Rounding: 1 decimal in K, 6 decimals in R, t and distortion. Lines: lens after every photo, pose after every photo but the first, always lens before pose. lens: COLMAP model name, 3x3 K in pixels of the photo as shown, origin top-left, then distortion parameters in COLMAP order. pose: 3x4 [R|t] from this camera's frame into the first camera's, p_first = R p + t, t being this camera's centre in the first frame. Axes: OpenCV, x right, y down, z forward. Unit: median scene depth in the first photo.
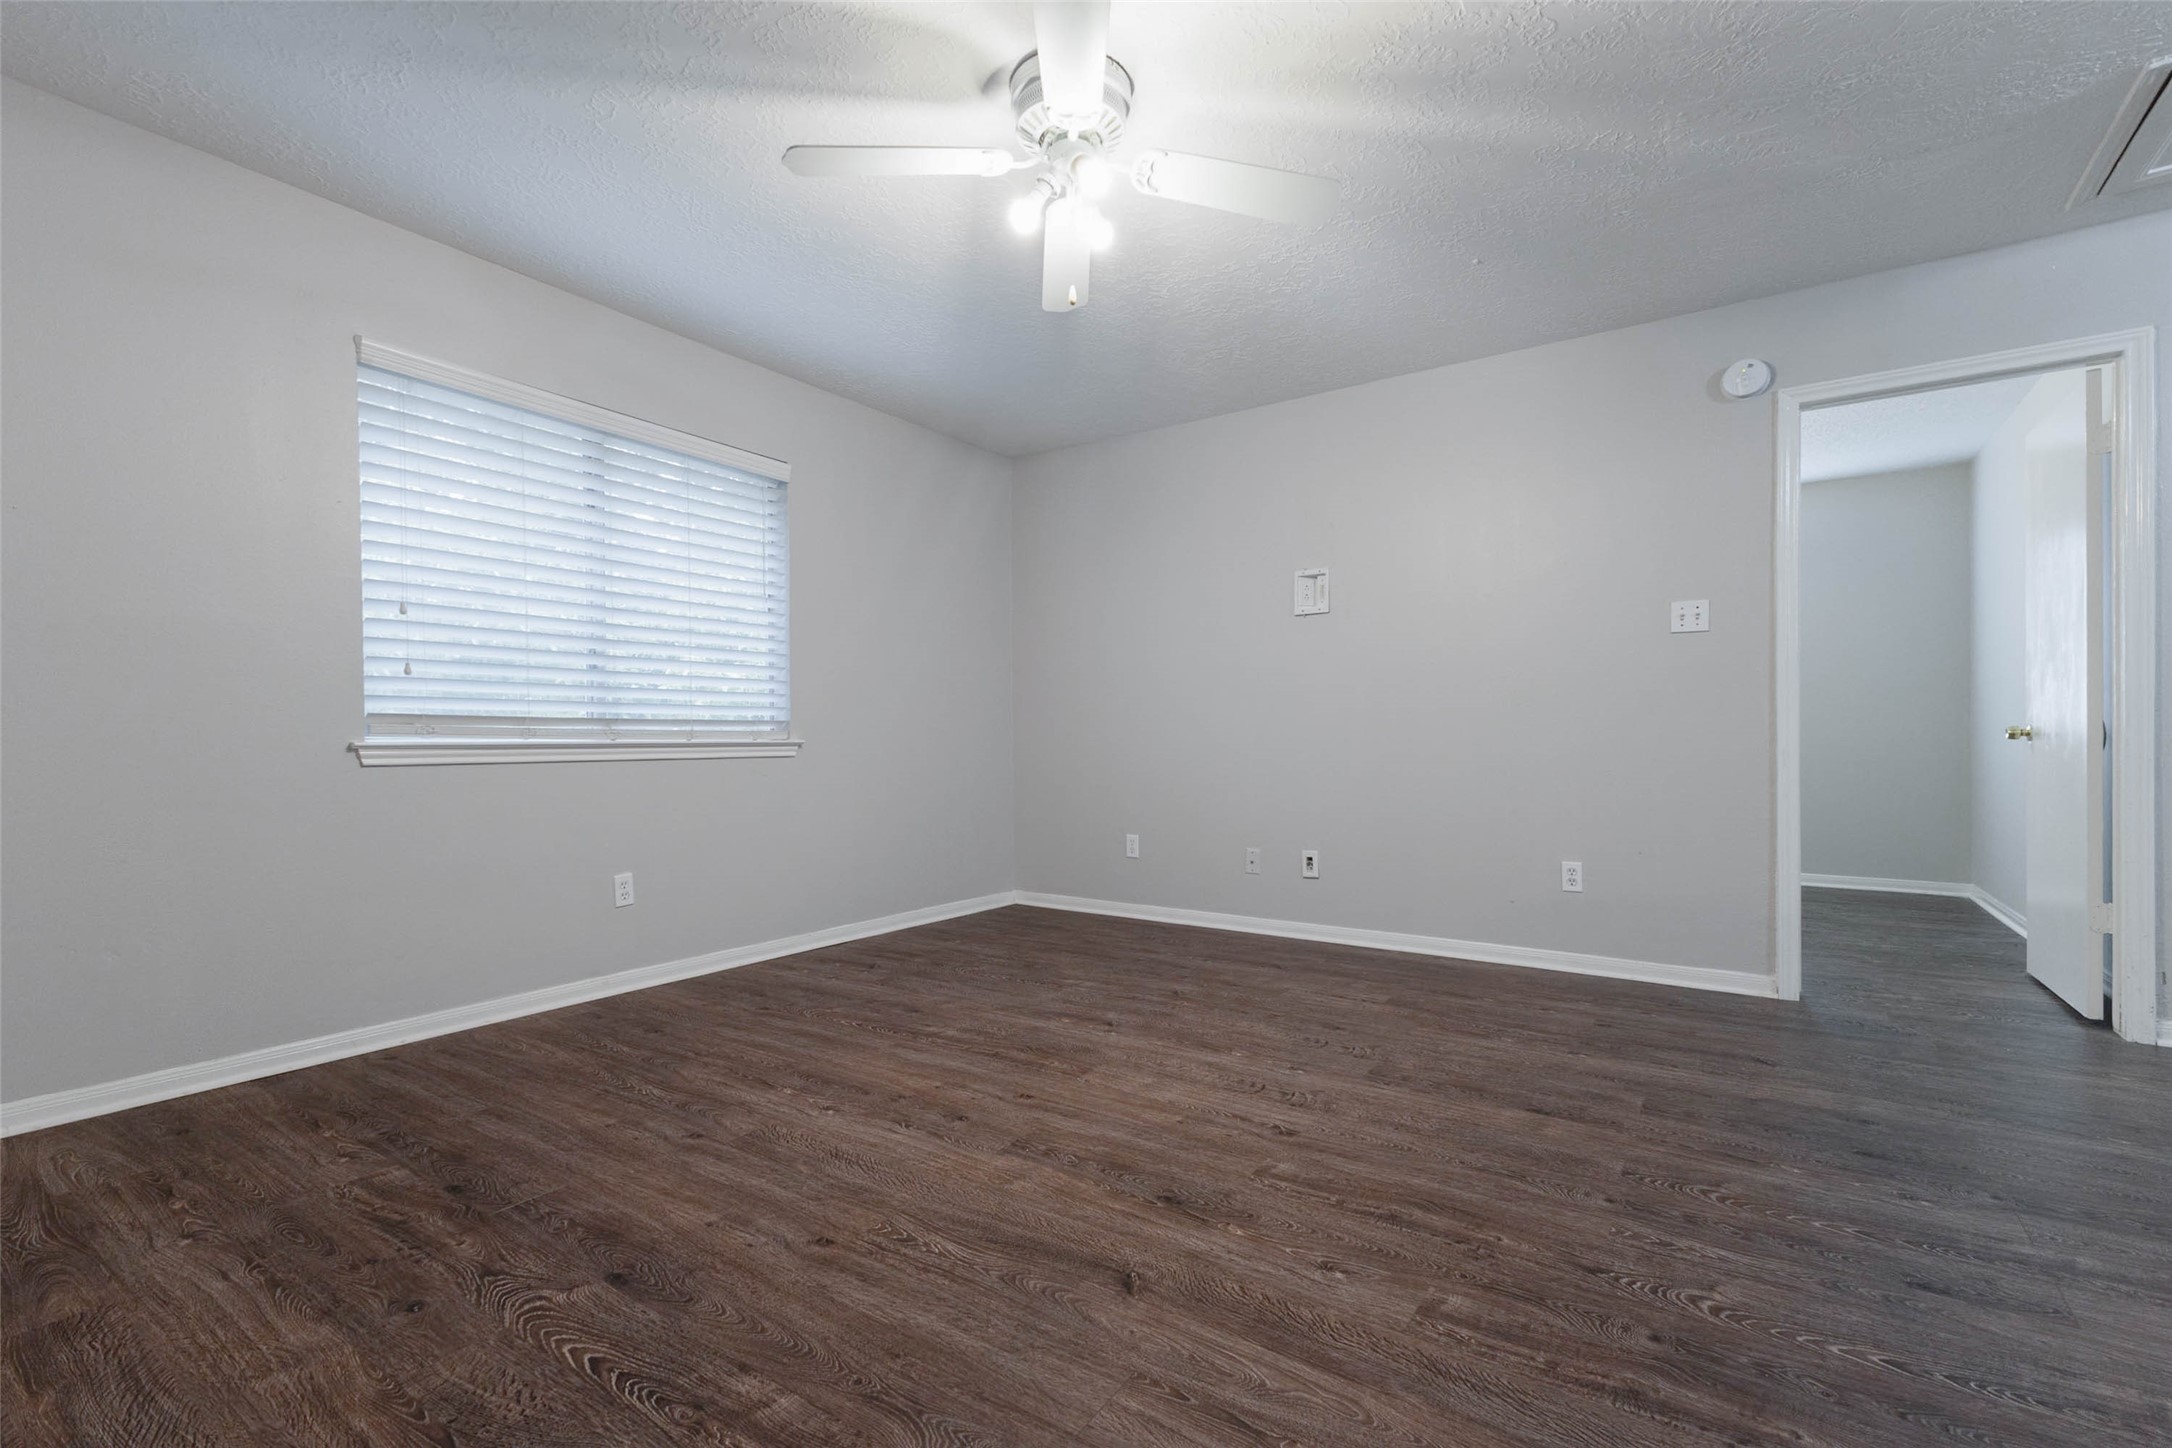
lens RADIAL K [[941.0, 0, 1086.6], [0, 941.0, 728.7], [0, 0, 1]] dist [0.013206, -0.001842]
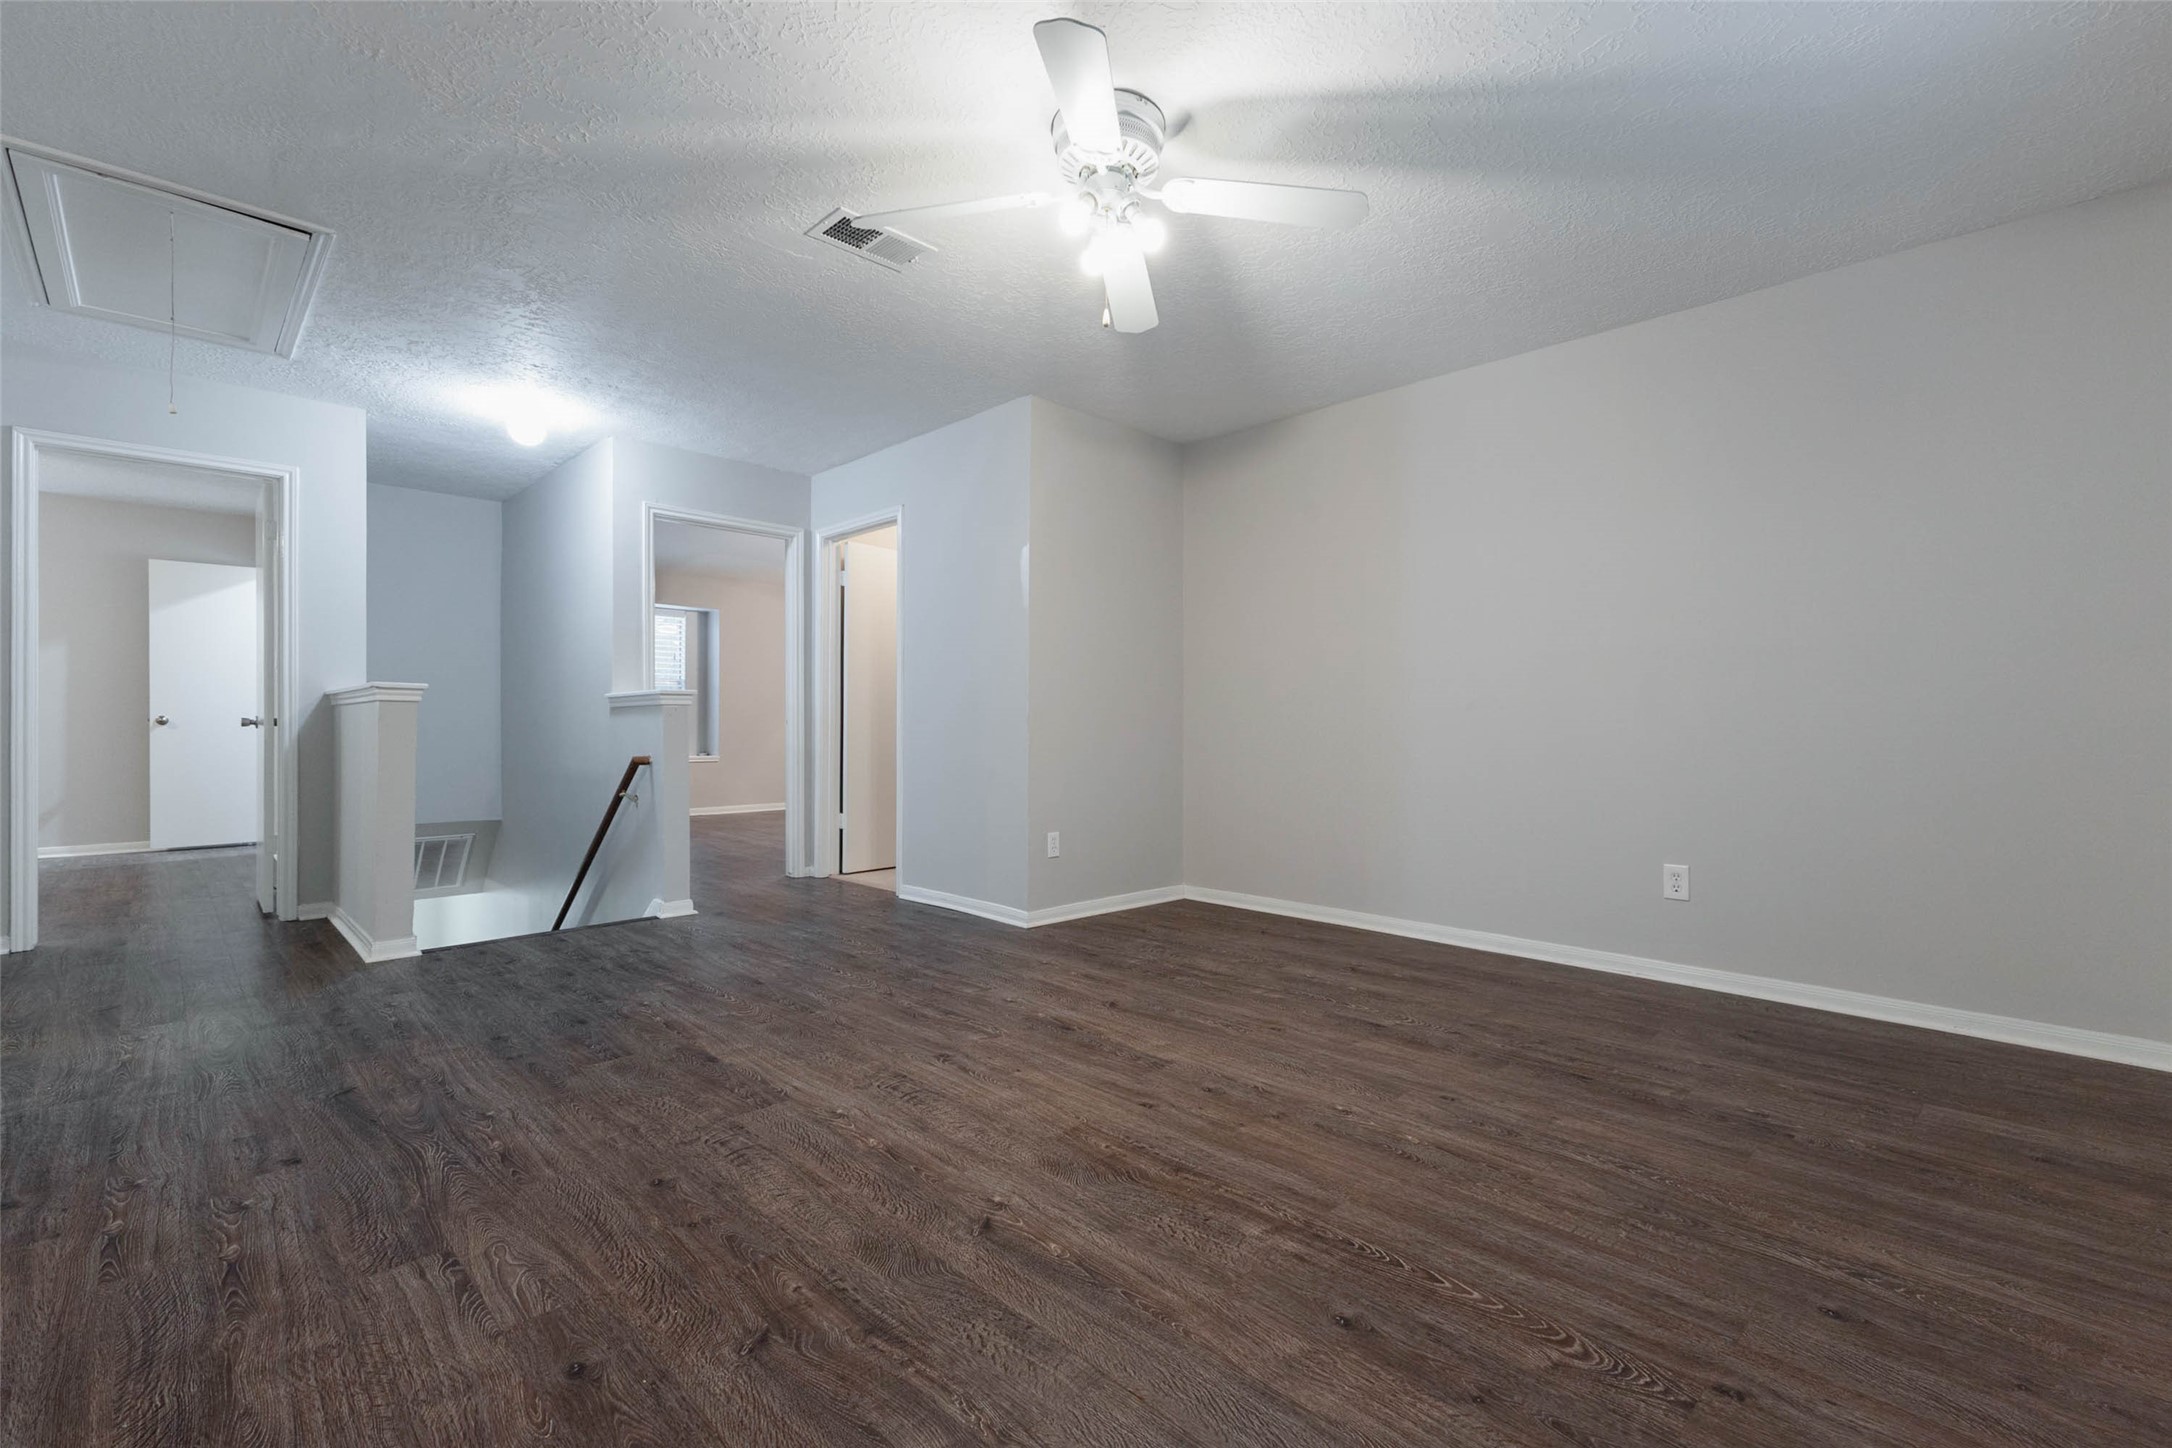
lens RADIAL K [[941.0, 0, 1086.0], [0, 941.0, 731.4], [0, 0, 1]] dist [0.013206, -0.001842]
pose [[-0.982057, 0.000454, 0.188585, -0.199966], [-0.000787, 0.999979, -0.006503, 0.007703], [-0.188584, -0.006535, -0.982035, 2.109791]]
